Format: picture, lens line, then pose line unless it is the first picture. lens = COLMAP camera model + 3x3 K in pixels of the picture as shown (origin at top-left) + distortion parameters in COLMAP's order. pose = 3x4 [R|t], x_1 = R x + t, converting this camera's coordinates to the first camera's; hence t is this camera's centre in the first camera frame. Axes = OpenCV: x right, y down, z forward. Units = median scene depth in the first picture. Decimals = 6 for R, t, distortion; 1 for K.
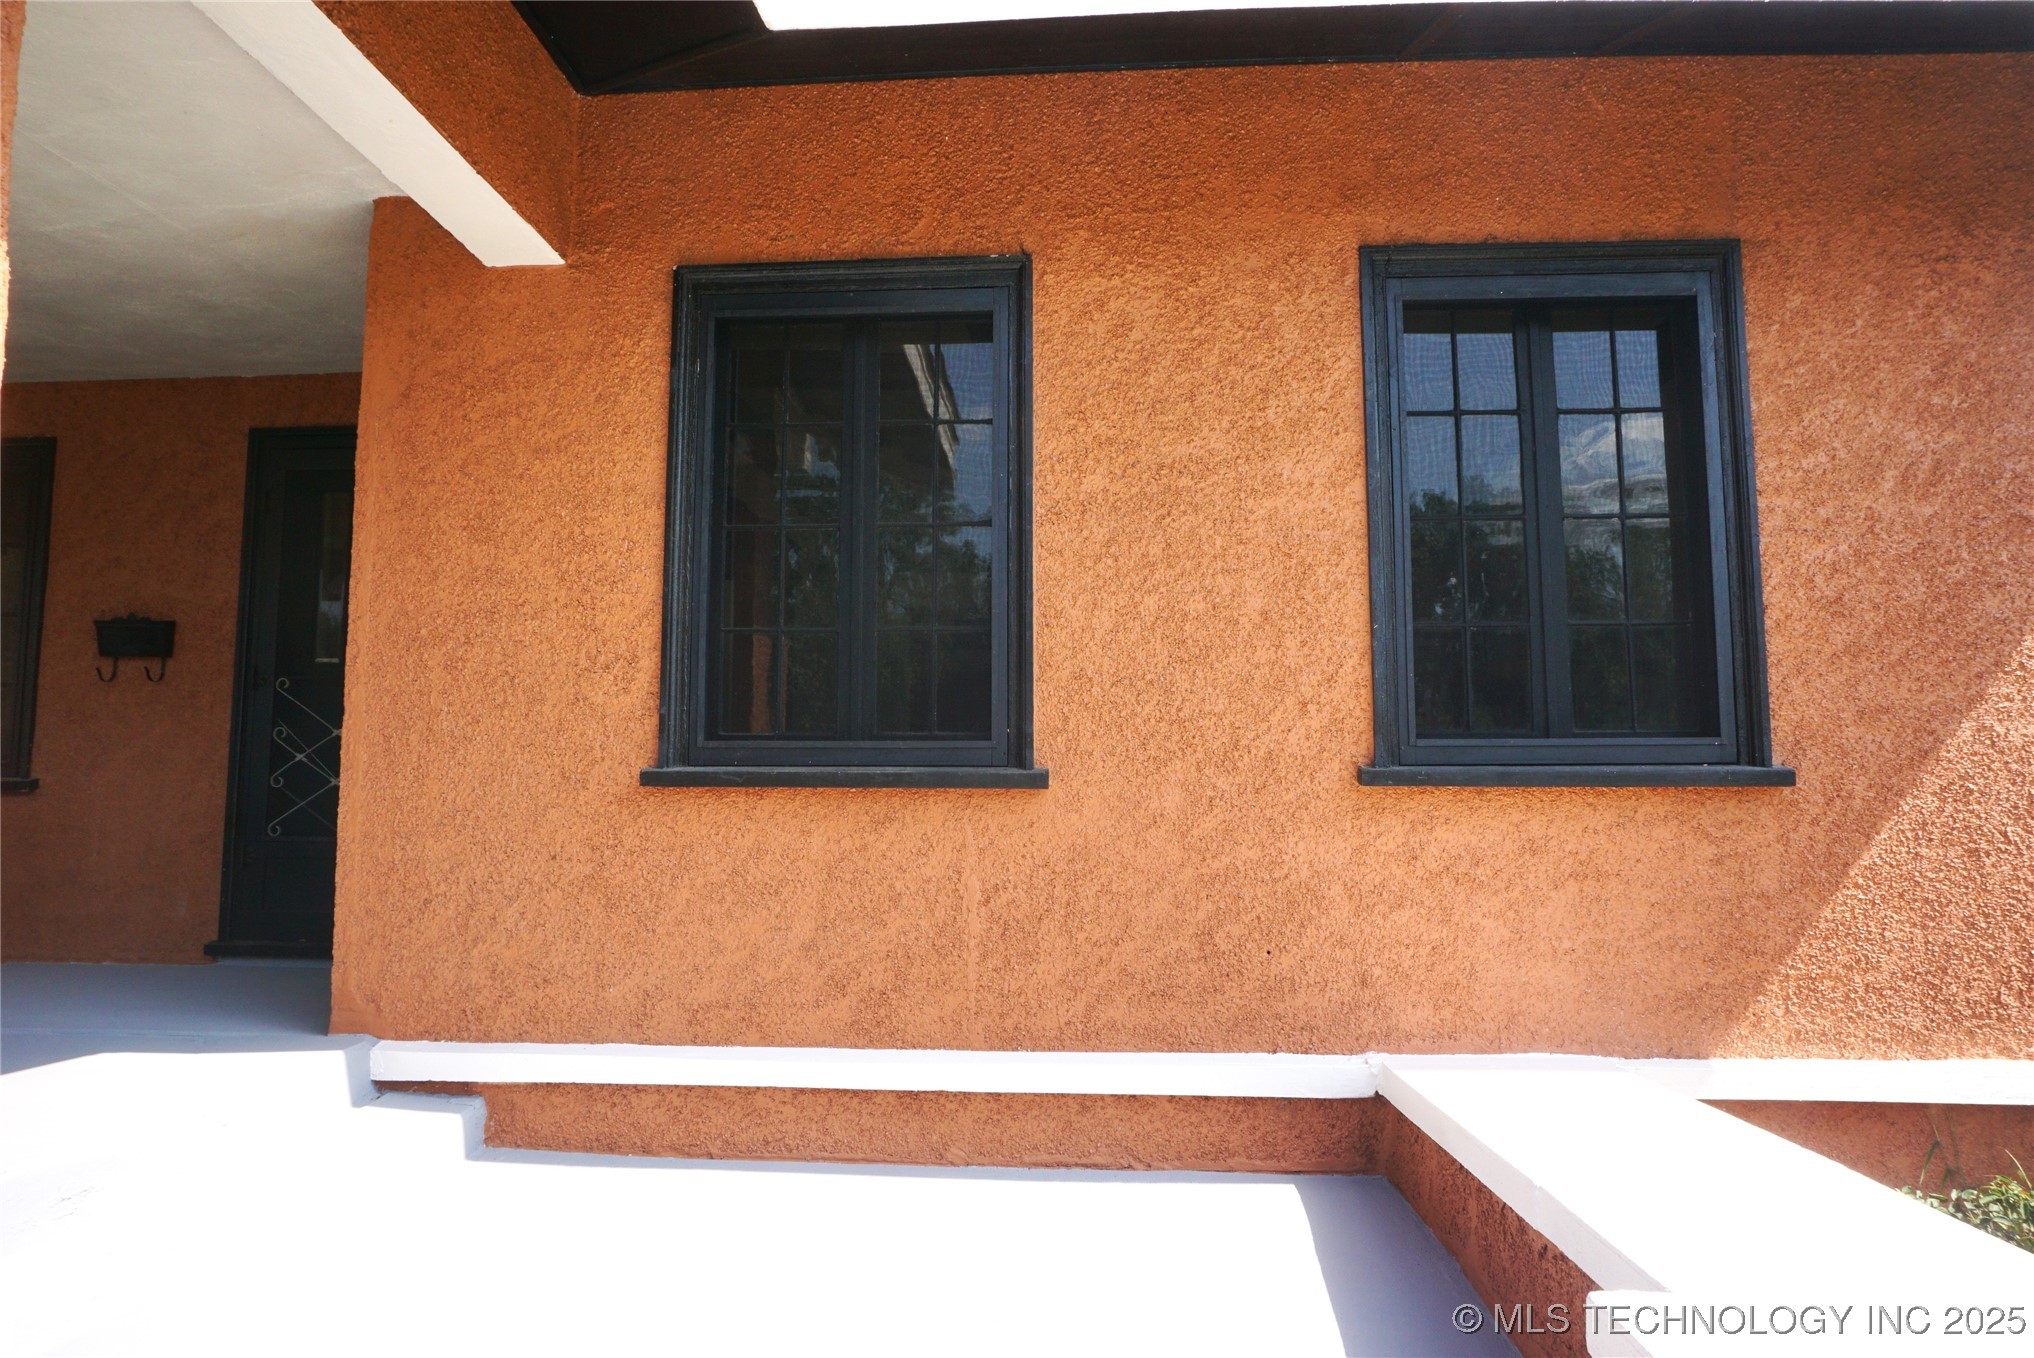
lens RADIAL K [[1371.7, 0, 1009.5], [0, 1371.7, 686.4], [0, 0, 1]] dist [-0.056521, 0.041072]
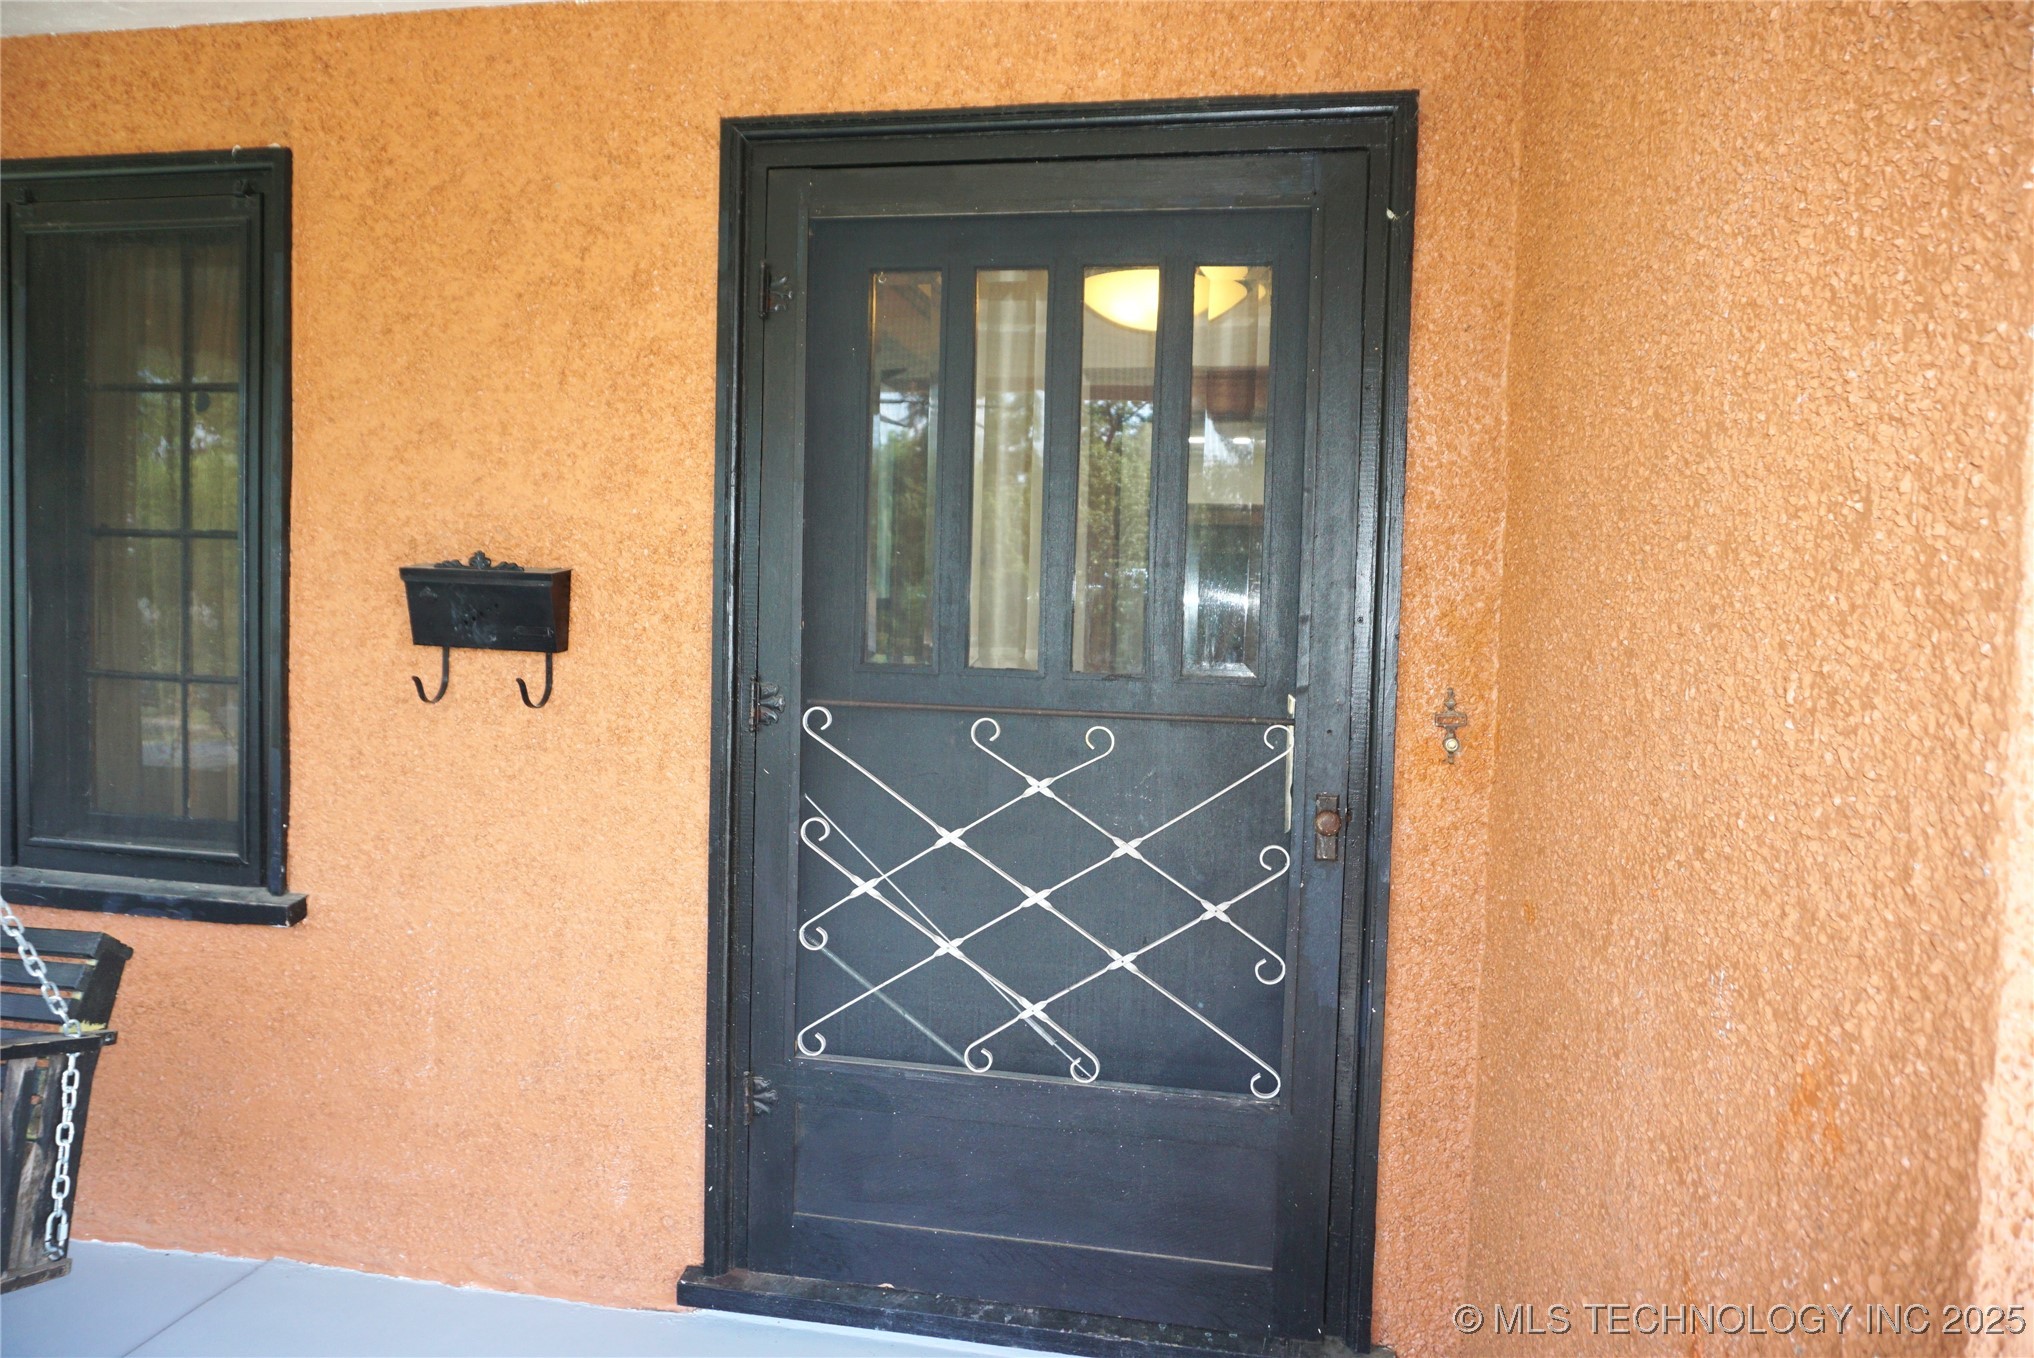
lens RADIAL K [[1407.6, 0, 1051.0], [0, 1407.6, 681.1], [0, 0, 1]] dist [-0.061930, 0.040281]
pose [[0.995800, 0.030259, -0.086411, -0.423212], [-0.016603, 0.987841, 0.154579, -0.086934], [0.090038, -0.152496, 0.984194, 0.559323]]
